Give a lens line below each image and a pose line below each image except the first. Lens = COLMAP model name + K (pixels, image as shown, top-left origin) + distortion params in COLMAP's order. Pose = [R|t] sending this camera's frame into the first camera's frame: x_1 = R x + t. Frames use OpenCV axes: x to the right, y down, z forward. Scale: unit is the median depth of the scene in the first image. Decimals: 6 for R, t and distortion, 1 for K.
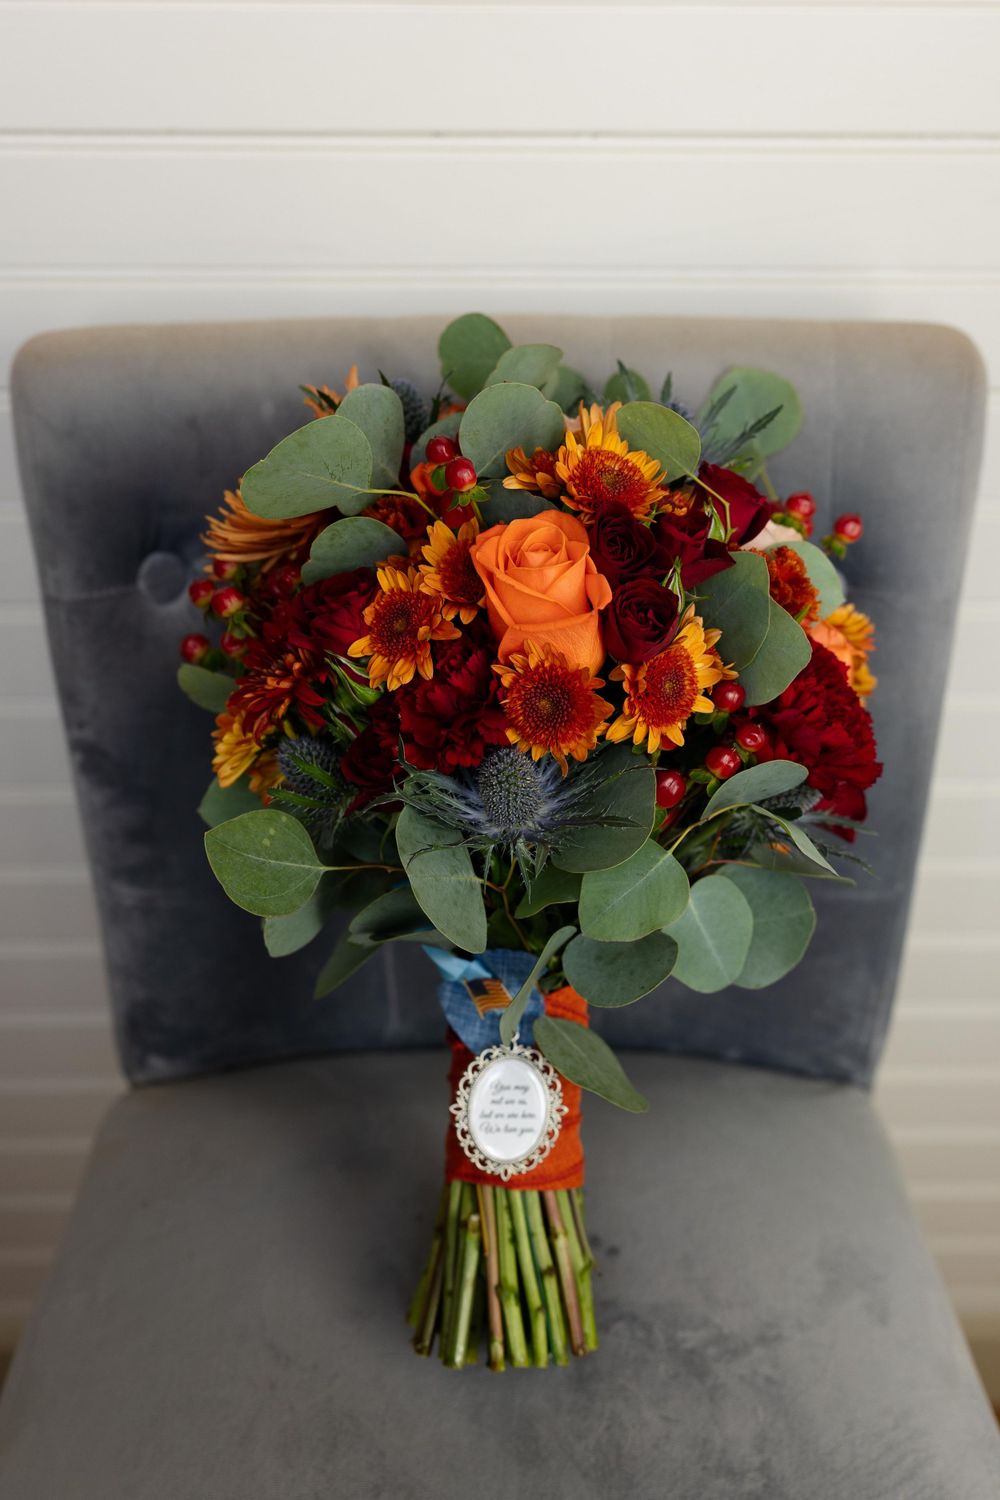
lens RADIAL K [[1773.1, 0, 491.5], [0, 1773.1, 796.7], [0, 0, 1]] dist [0.010753, 0.027405]
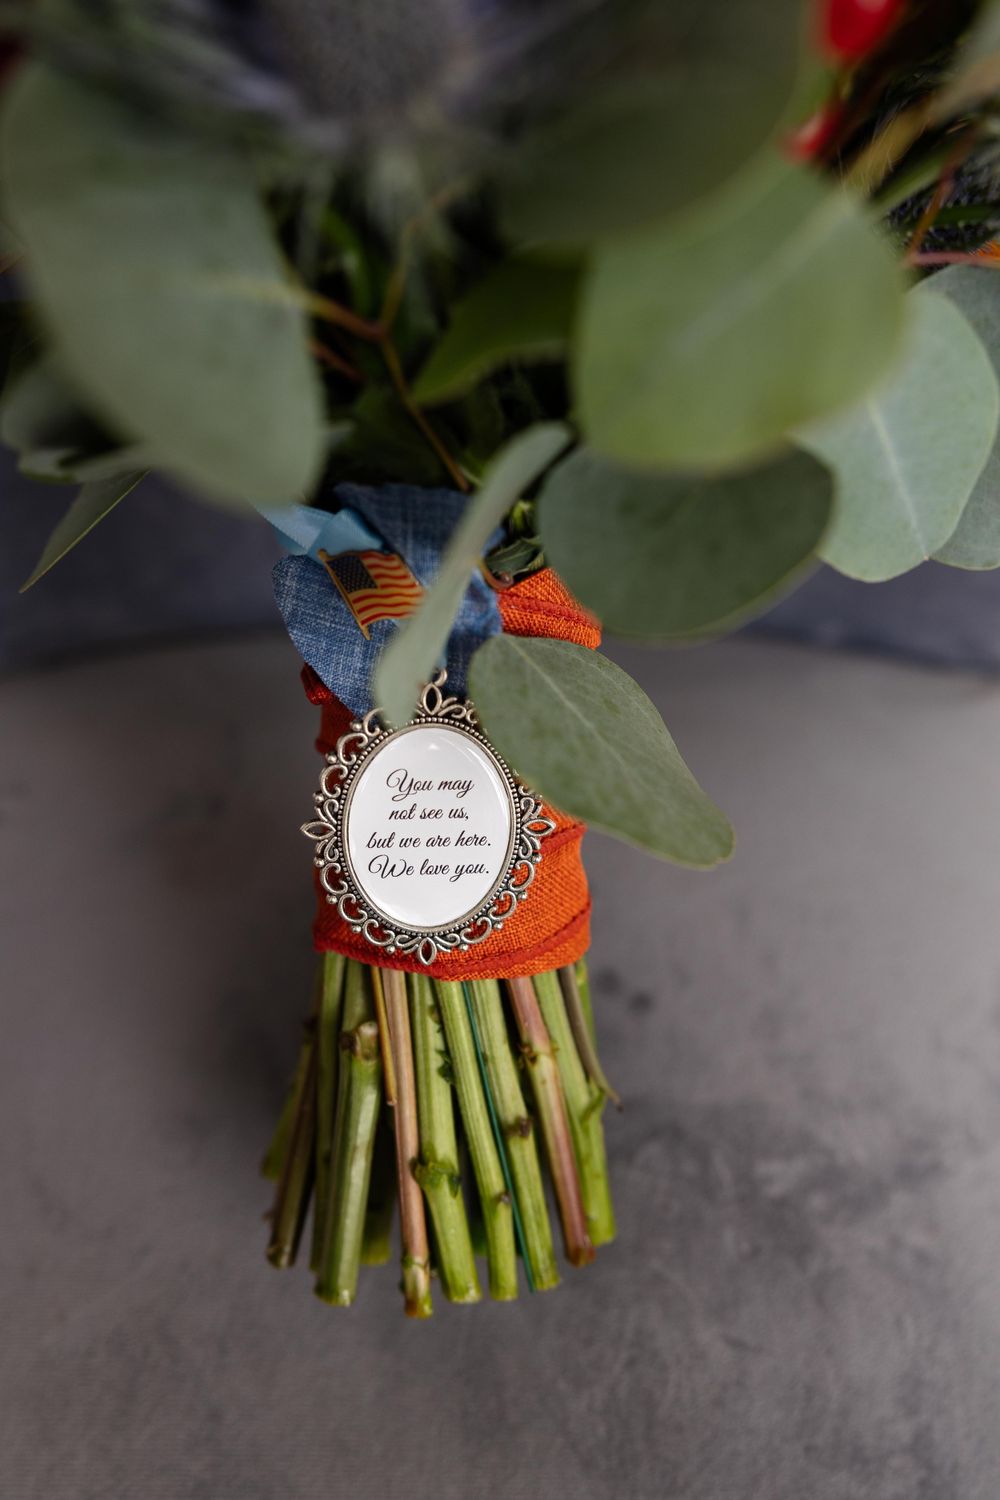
lens RADIAL K [[1773.1, 0, 491.5], [0, 1773.1, 796.7], [0, 0, 1]] dist [0.010753, 0.027405]
pose [[0.999929, -0.005033, -0.010809, 0.030466], [0.007762, 0.962906, 0.269726, 0.041227], [0.009050, -0.269791, 0.962876, 0.538768]]
